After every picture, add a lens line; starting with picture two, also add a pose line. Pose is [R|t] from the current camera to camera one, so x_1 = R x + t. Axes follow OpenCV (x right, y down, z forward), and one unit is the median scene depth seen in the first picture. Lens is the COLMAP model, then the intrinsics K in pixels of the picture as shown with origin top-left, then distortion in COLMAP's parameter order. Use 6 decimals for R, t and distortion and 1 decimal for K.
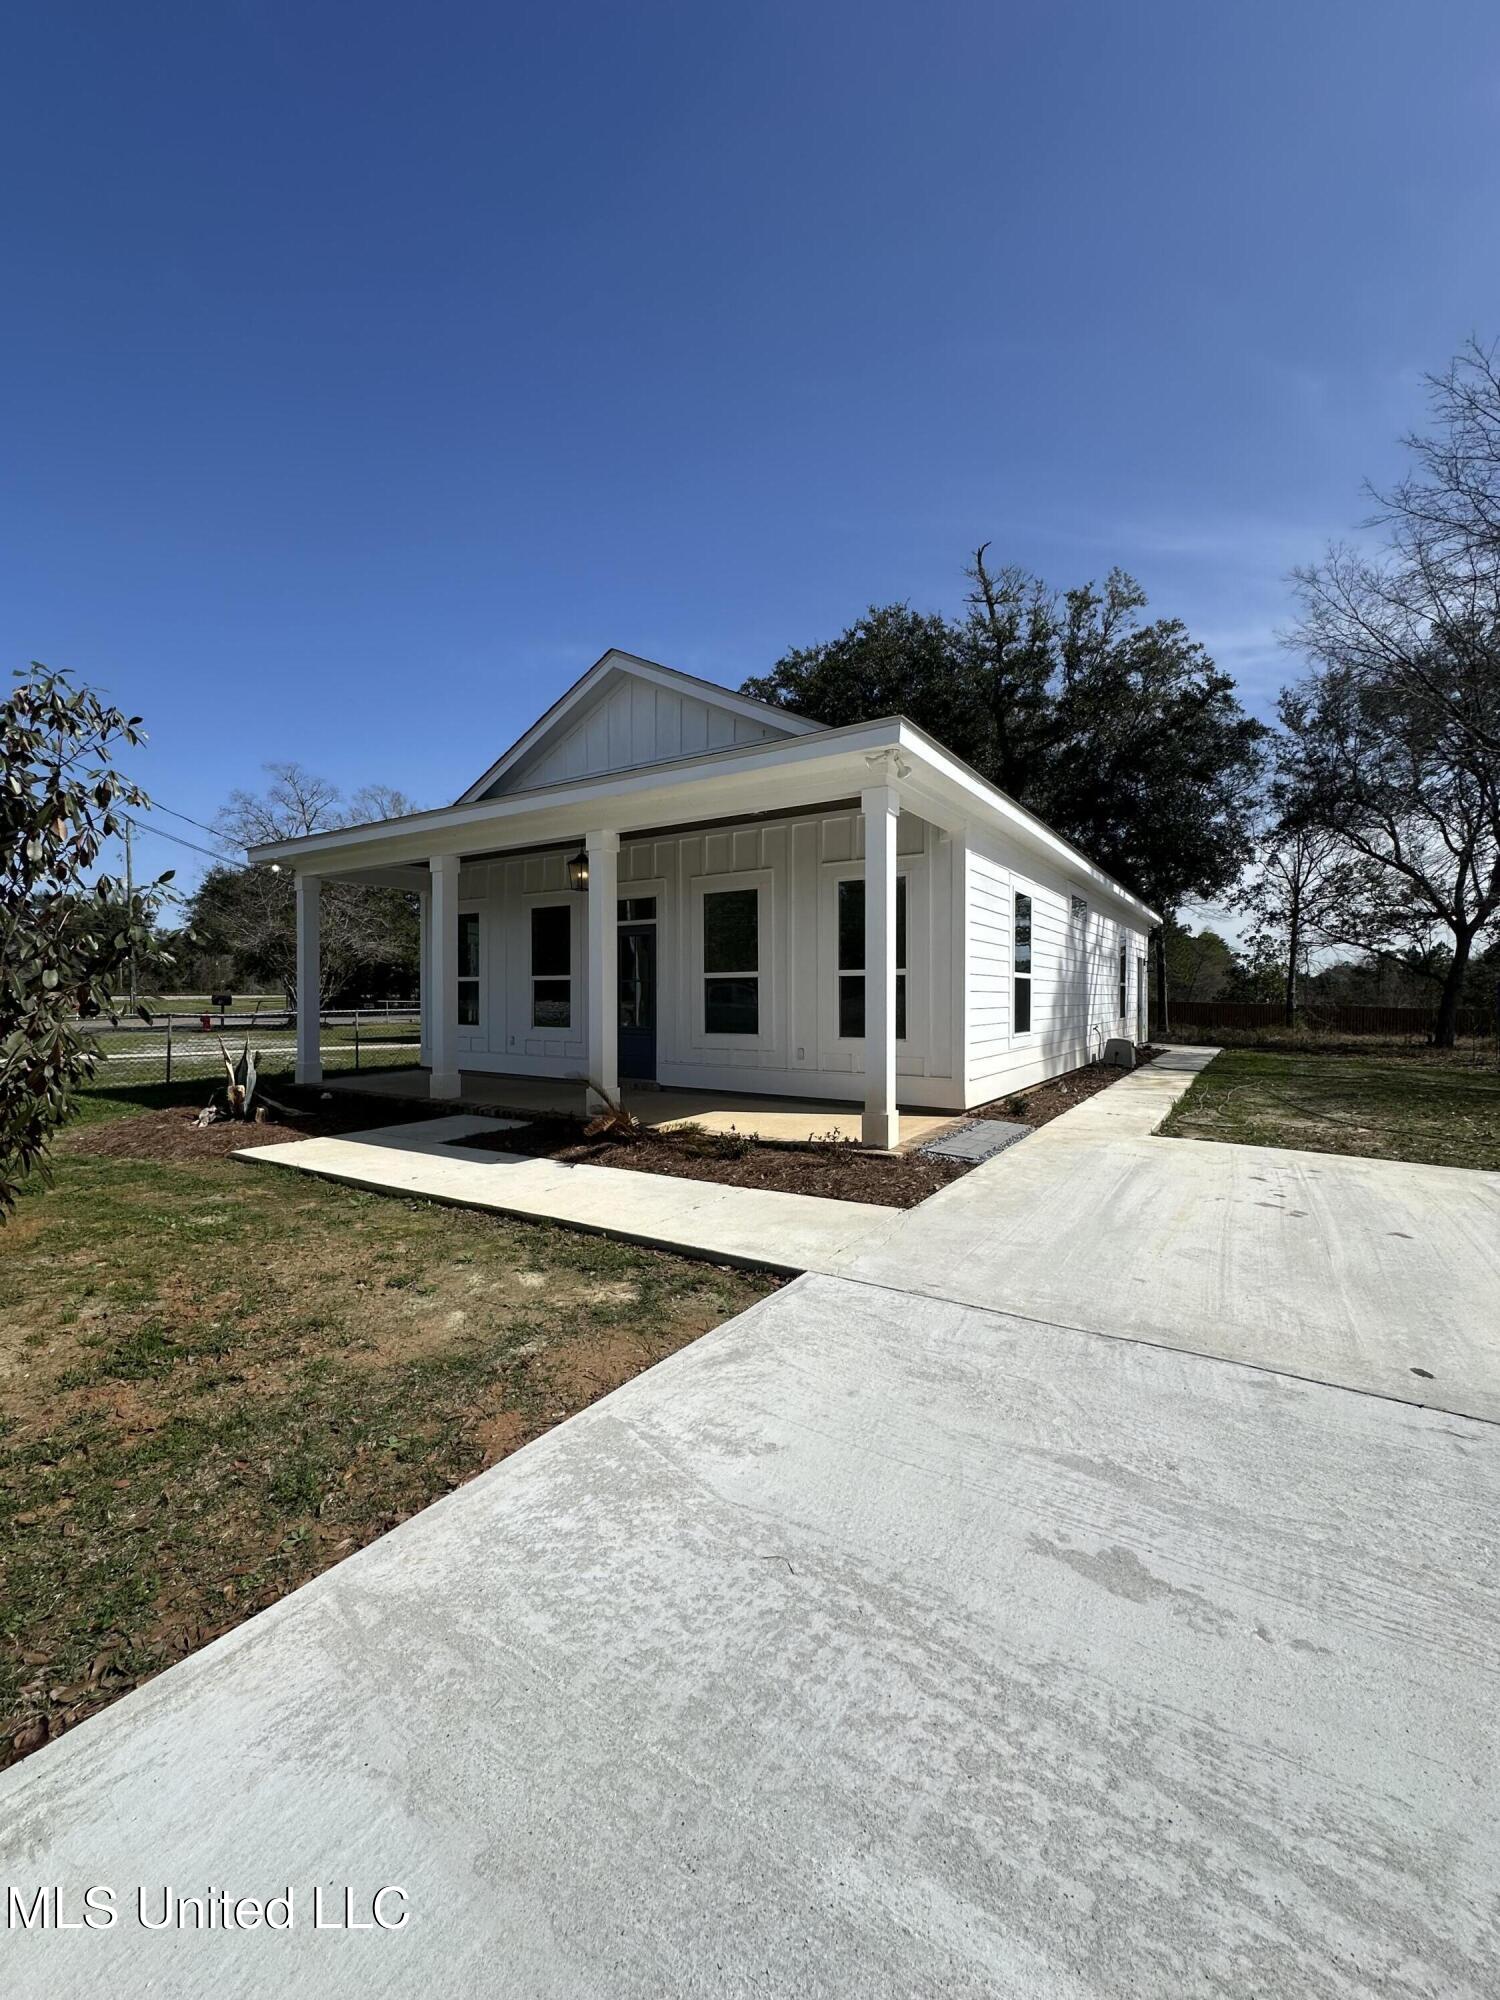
lens RADIAL K [[795.7, 0, 749.0], [0, 795.7, 996.3], [0, 0, 1]] dist [0.000956, 0.000078]
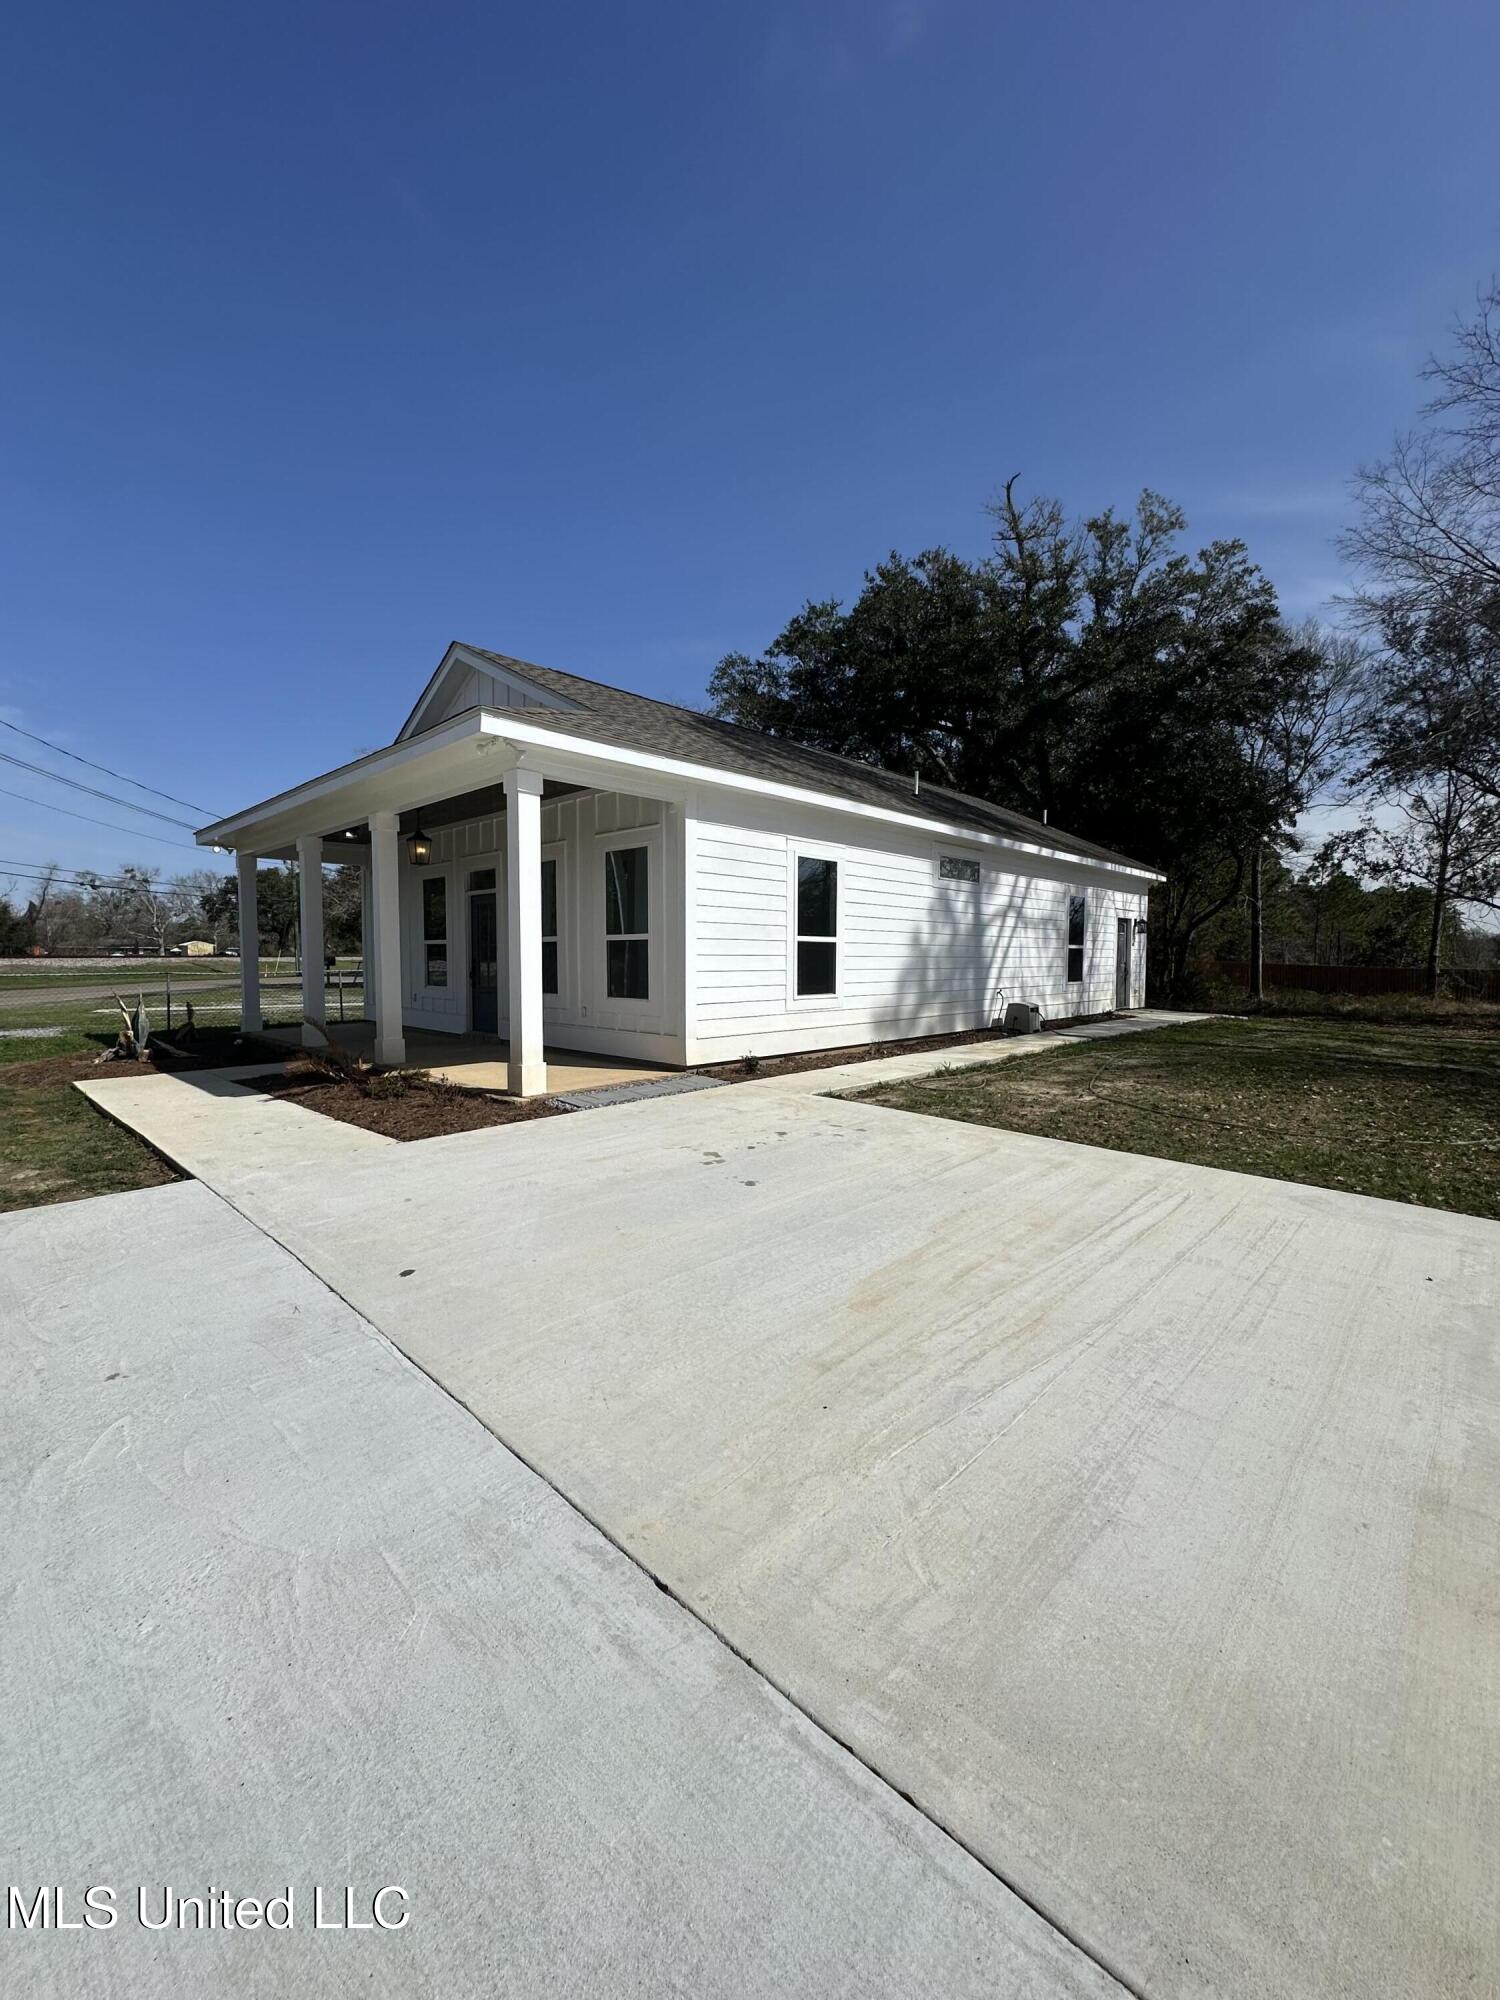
lens RADIAL K [[795.7, 0, 753.4], [0, 795.7, 1002.8], [0, 0, 1]] dist [0.000956, 0.000078]
pose [[0.982872, 0.012201, -0.183885, 0.188987], [-0.001958, 0.998441, 0.055786, -0.000850], [0.184279, -0.054471, 0.981363, -0.009488]]
